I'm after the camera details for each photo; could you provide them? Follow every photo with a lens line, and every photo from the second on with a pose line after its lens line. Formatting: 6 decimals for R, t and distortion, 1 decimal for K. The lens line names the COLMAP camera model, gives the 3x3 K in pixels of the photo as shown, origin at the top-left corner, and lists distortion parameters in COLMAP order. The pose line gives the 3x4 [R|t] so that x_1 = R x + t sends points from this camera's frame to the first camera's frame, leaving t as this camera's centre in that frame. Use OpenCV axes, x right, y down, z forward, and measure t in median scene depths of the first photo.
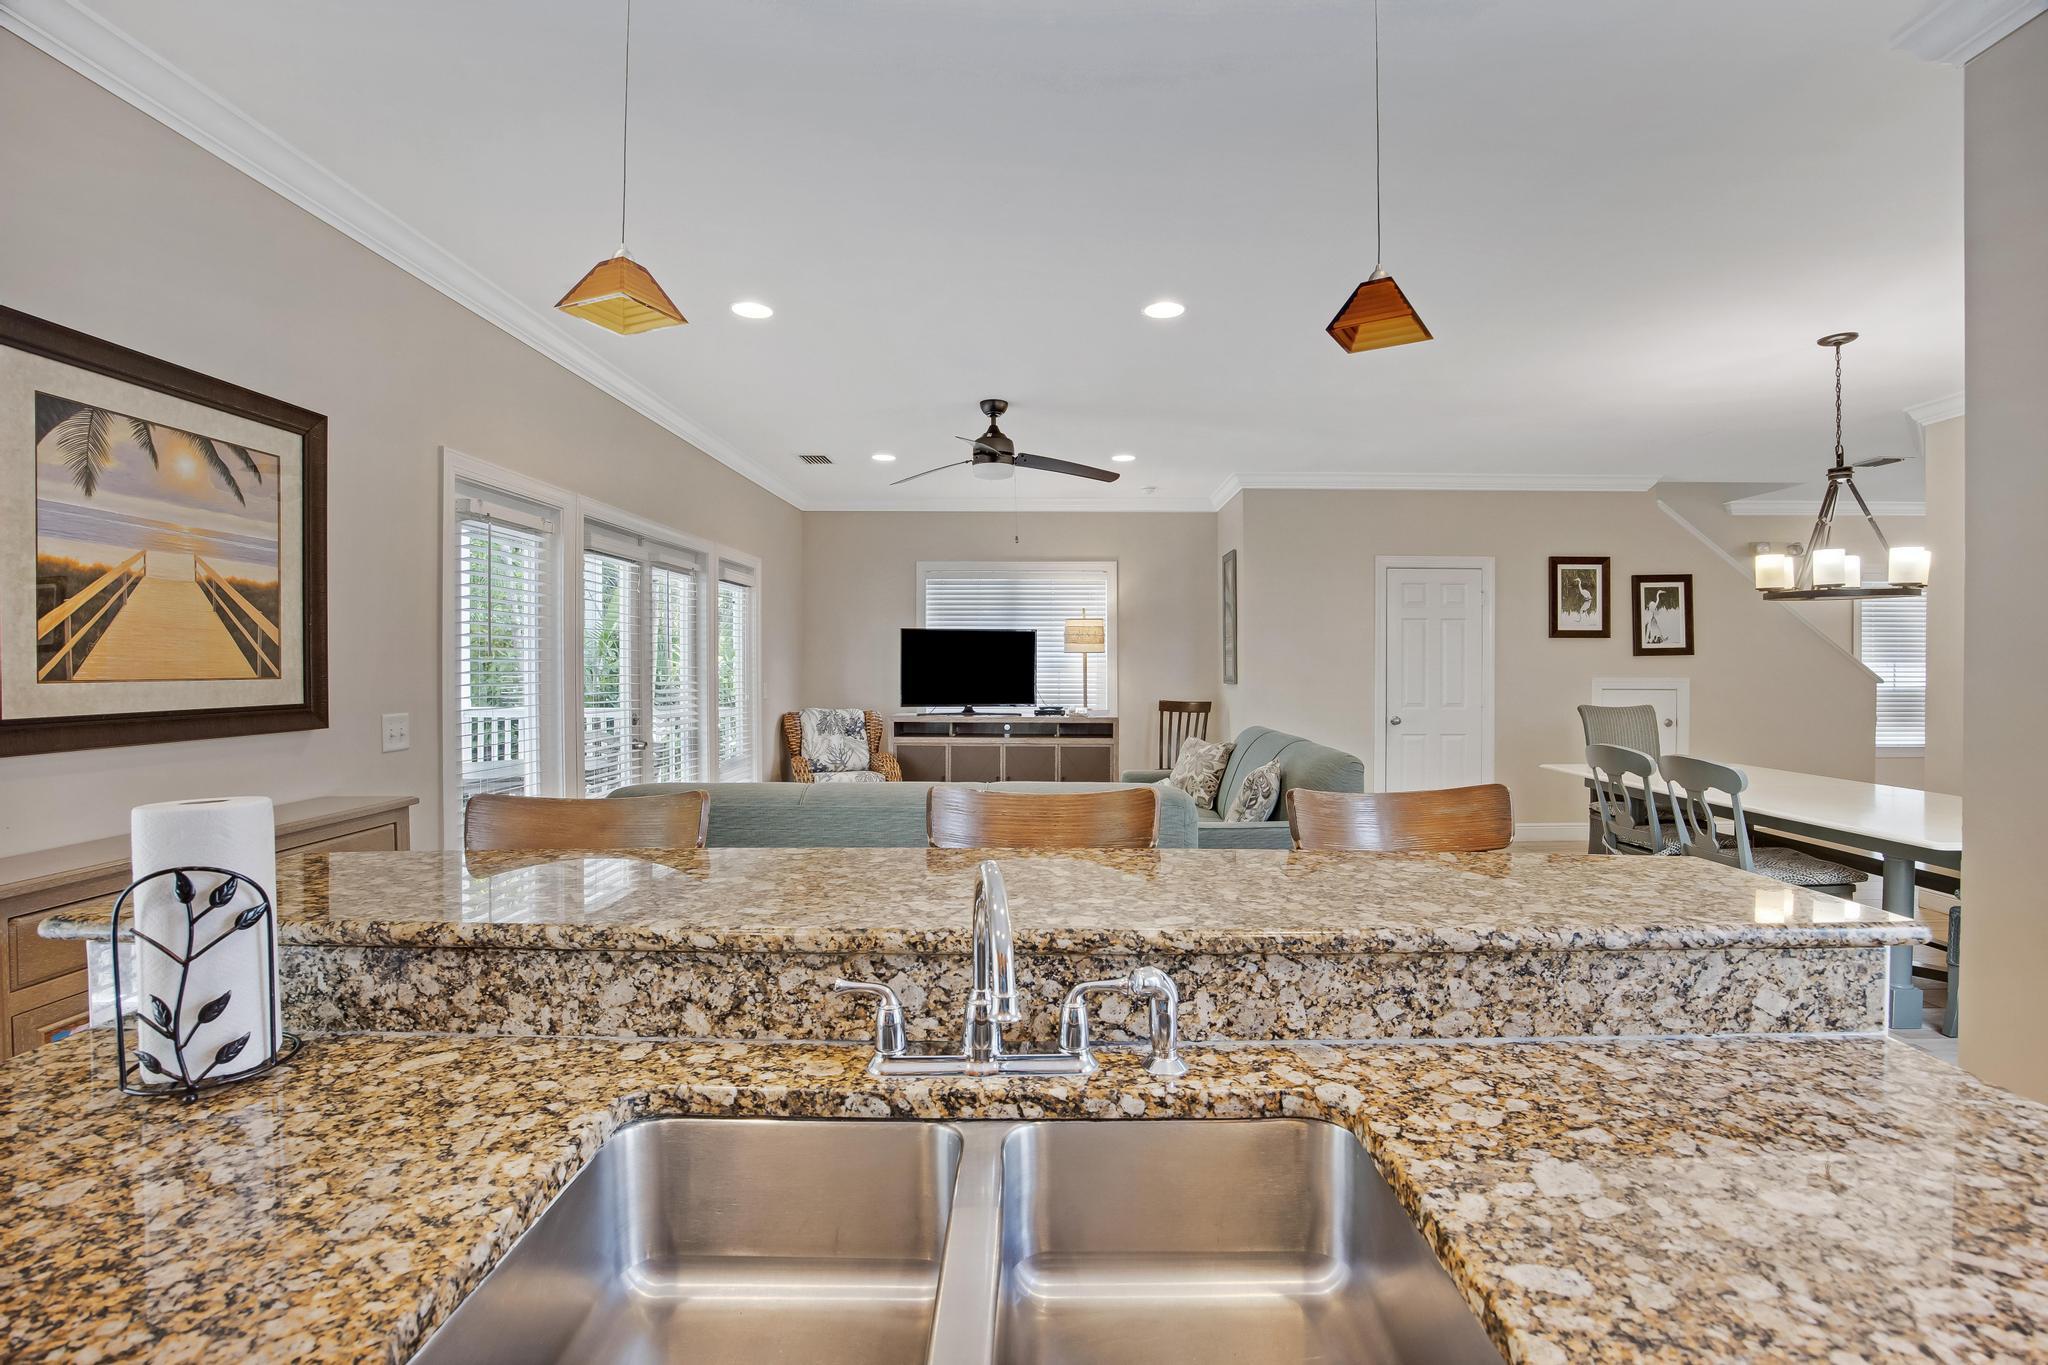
lens RADIAL K [[912.1, 0, 1026.5], [0, 912.1, 671.8], [0, 0, 1]] dist [-0.051963, 0.011521]
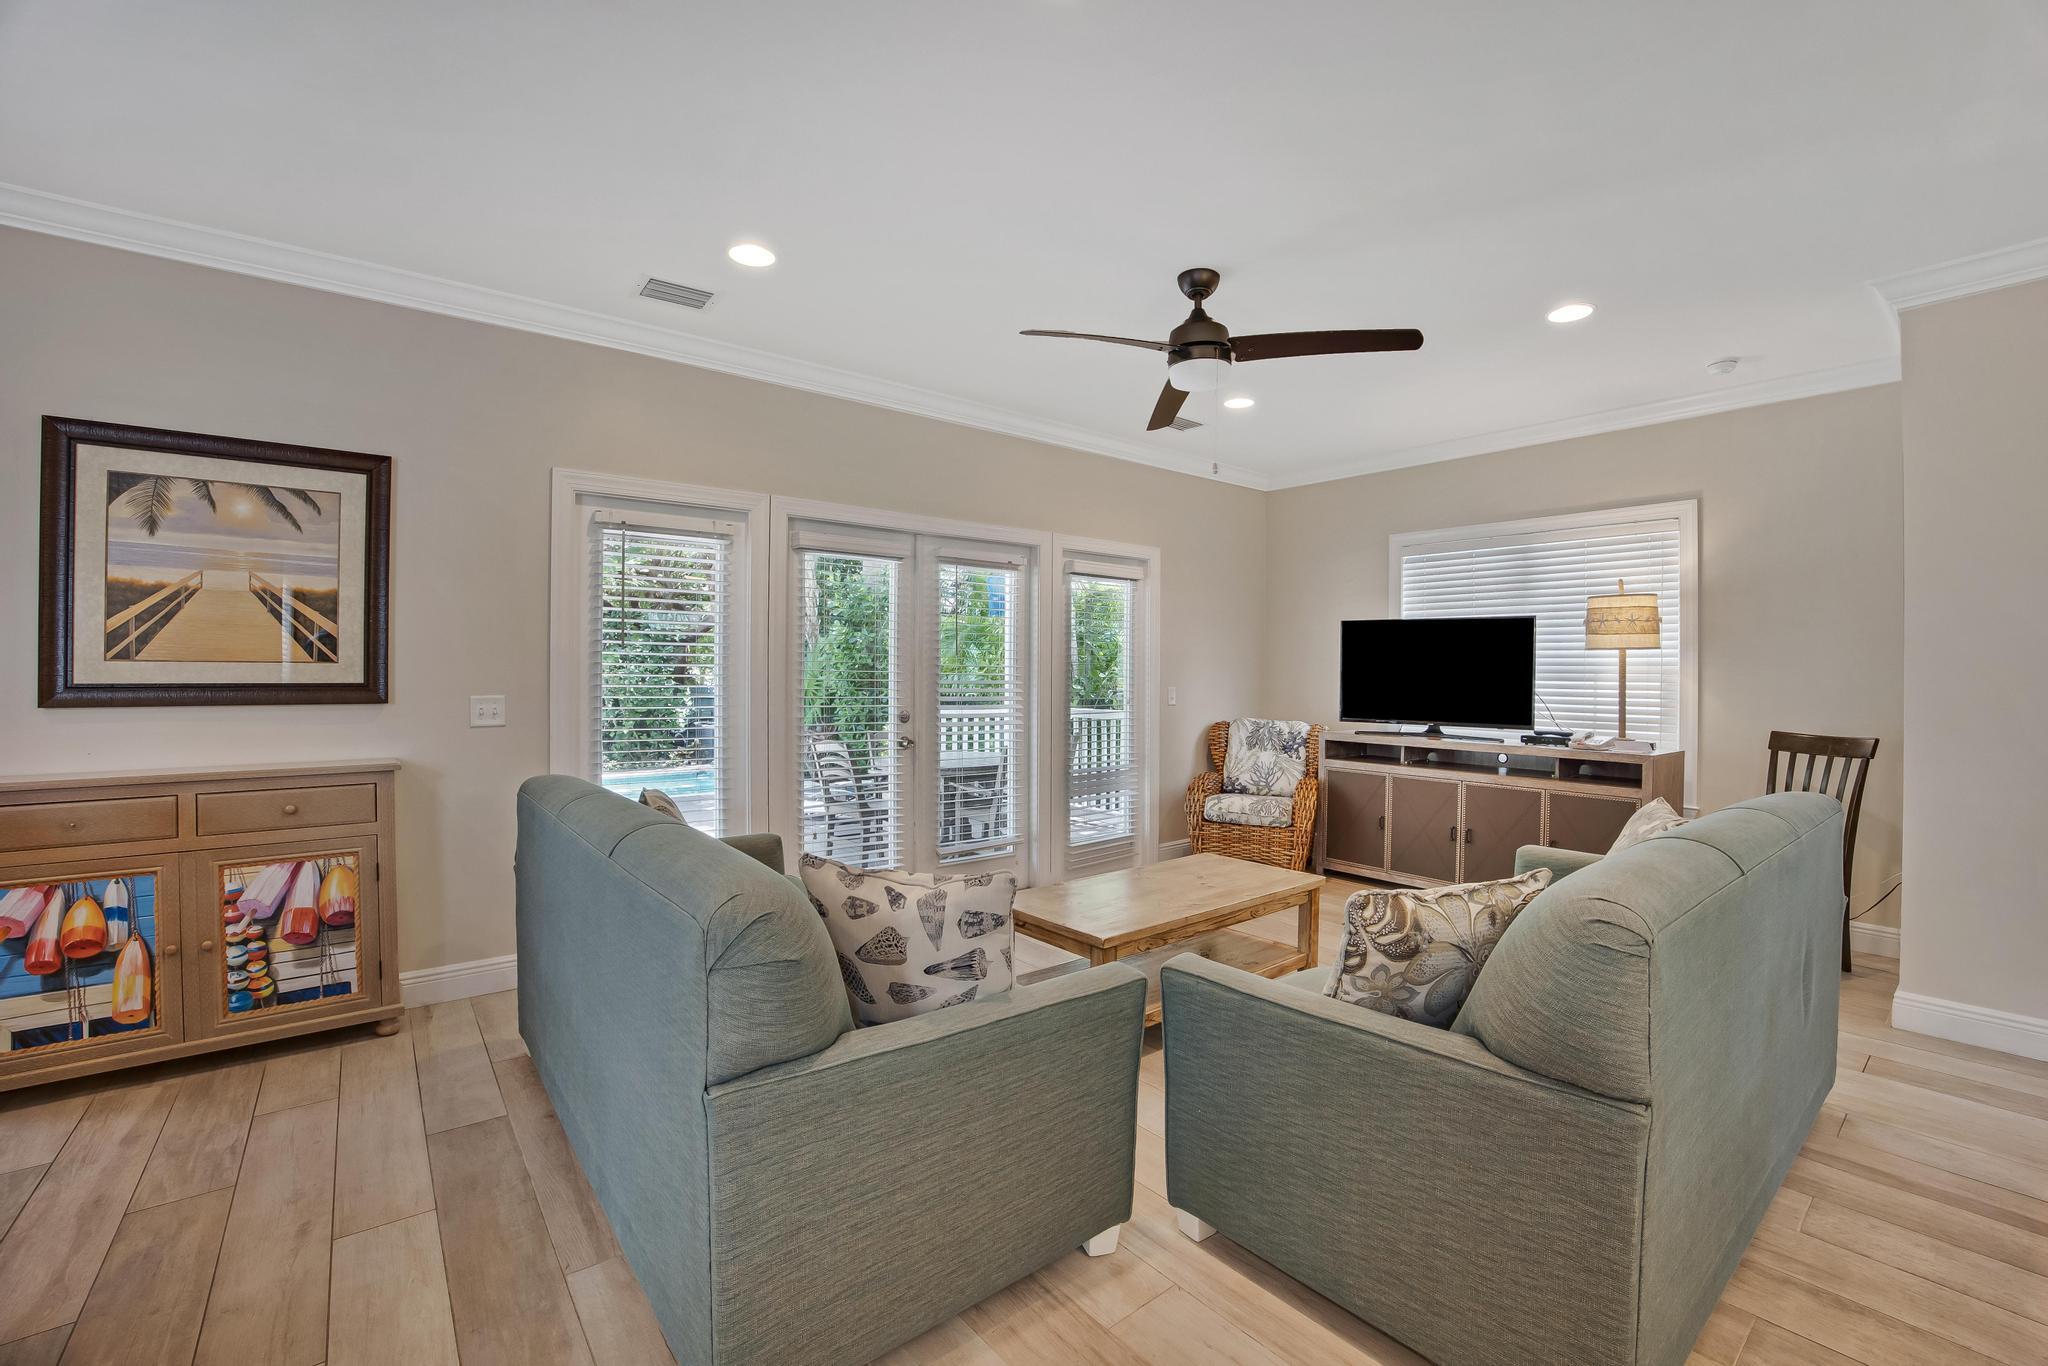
lens RADIAL K [[850.5, 0, 1029.4], [0, 850.5, 675.2], [0, 0, 1]] dist [-0.050386, 0.007227]
pose [[0.641198, 0.007968, -0.767334, 0.519077], [-0.014407, 0.999895, -0.001656, 0.008753], [0.767240, 0.012117, 0.641245, 0.704000]]
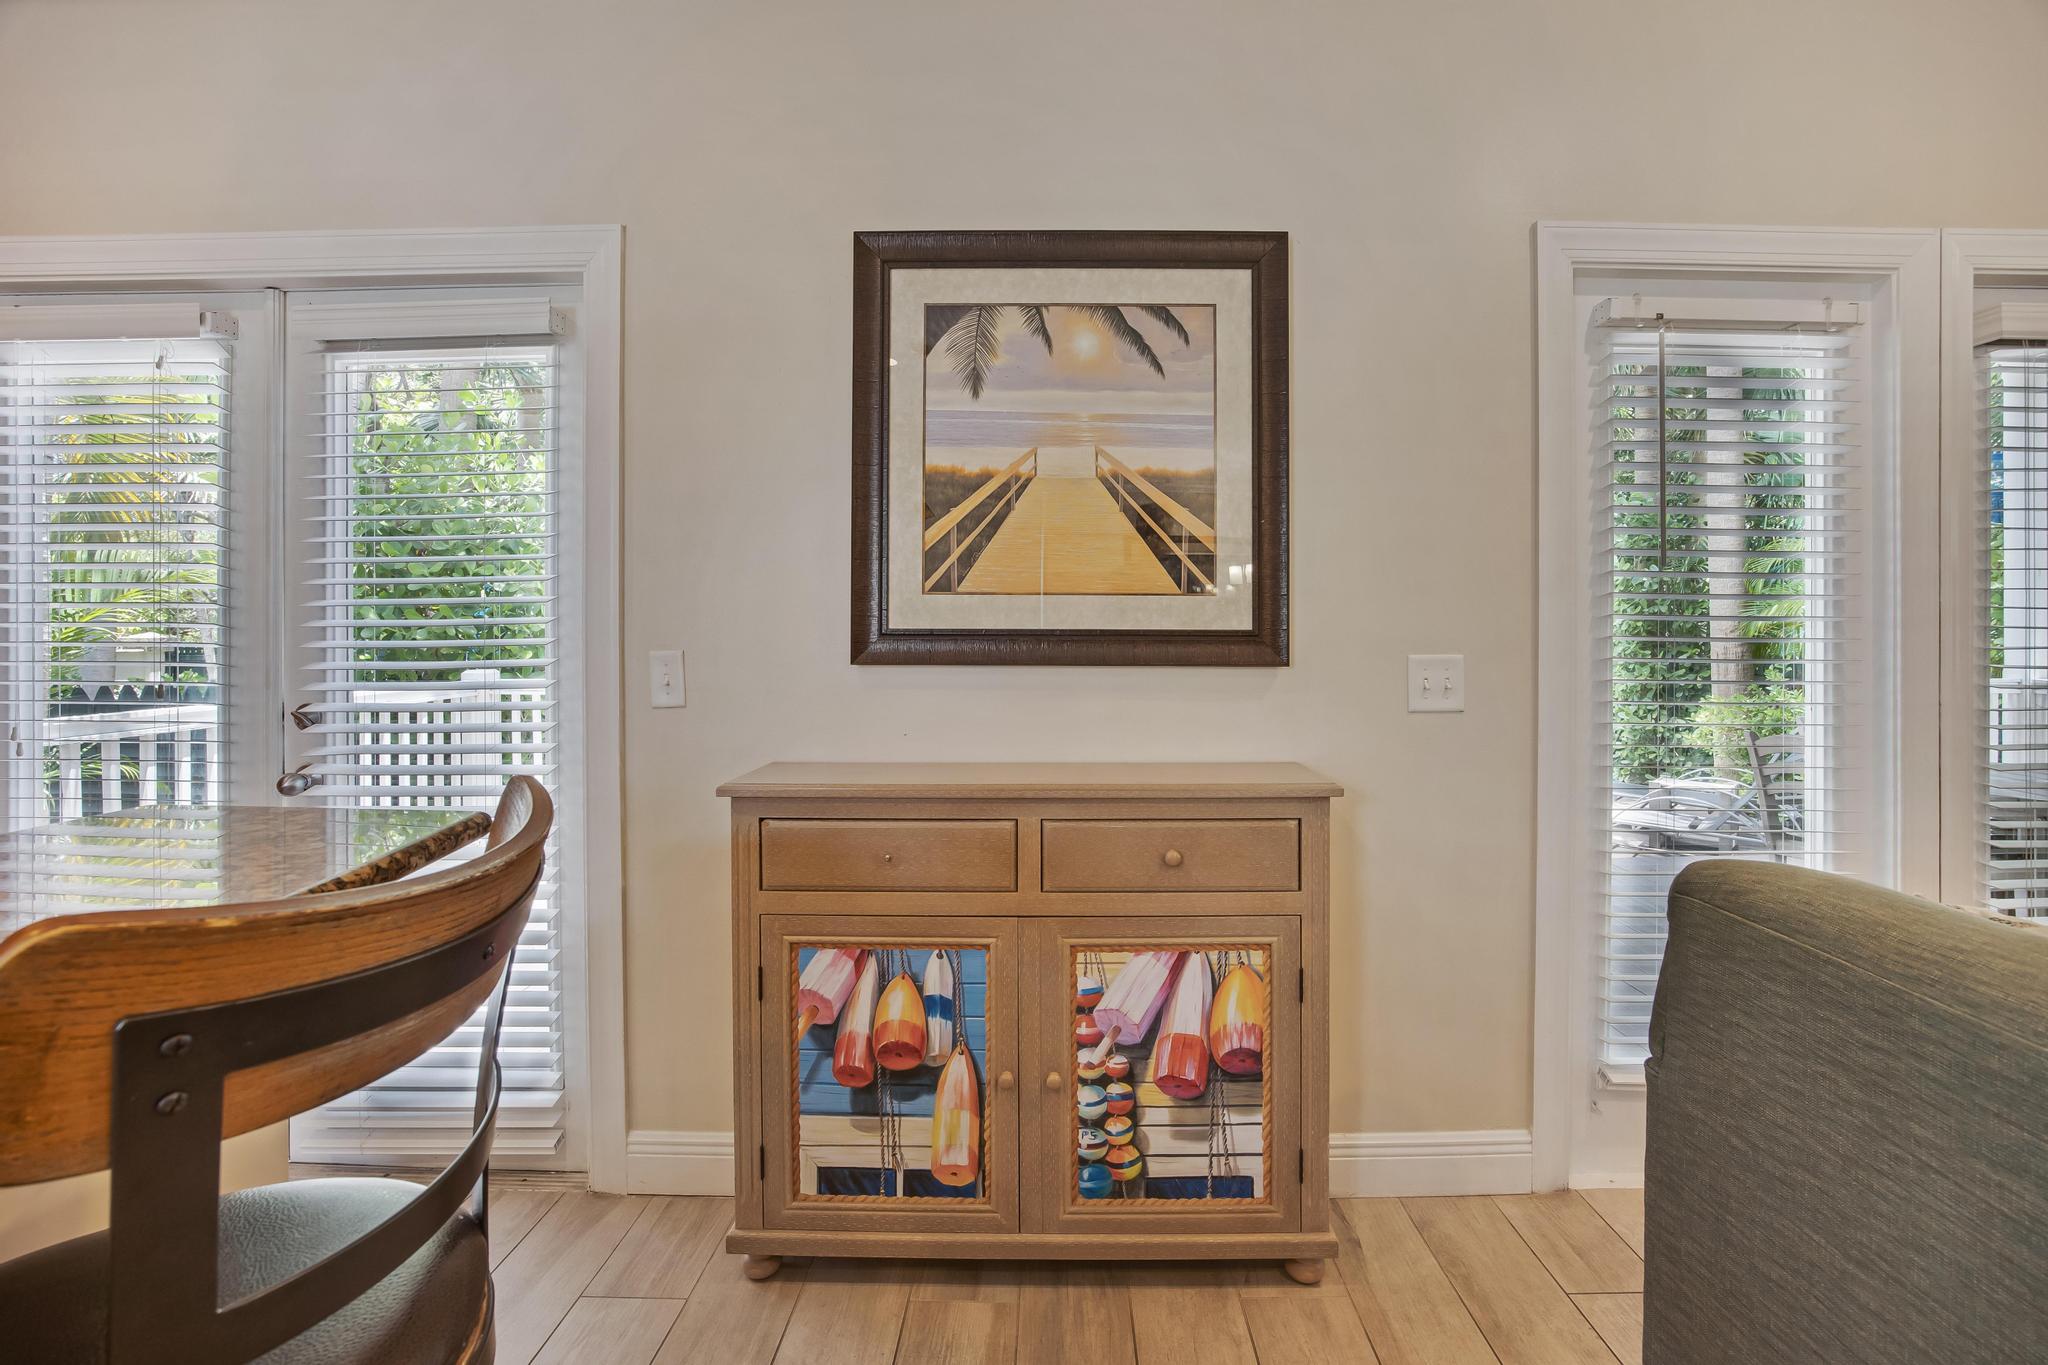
lens RADIAL K [[881.3, 0, 1067.3], [0, 881.3, 630.9], [0, 0, 1]] dist [-0.039895, 0.002283]
pose [[0.031708, 0.007985, -0.999465, -0.064672], [-0.011588, 0.999904, 0.007621, 0.023821], [0.999430, 0.011340, 0.031797, 0.595594]]
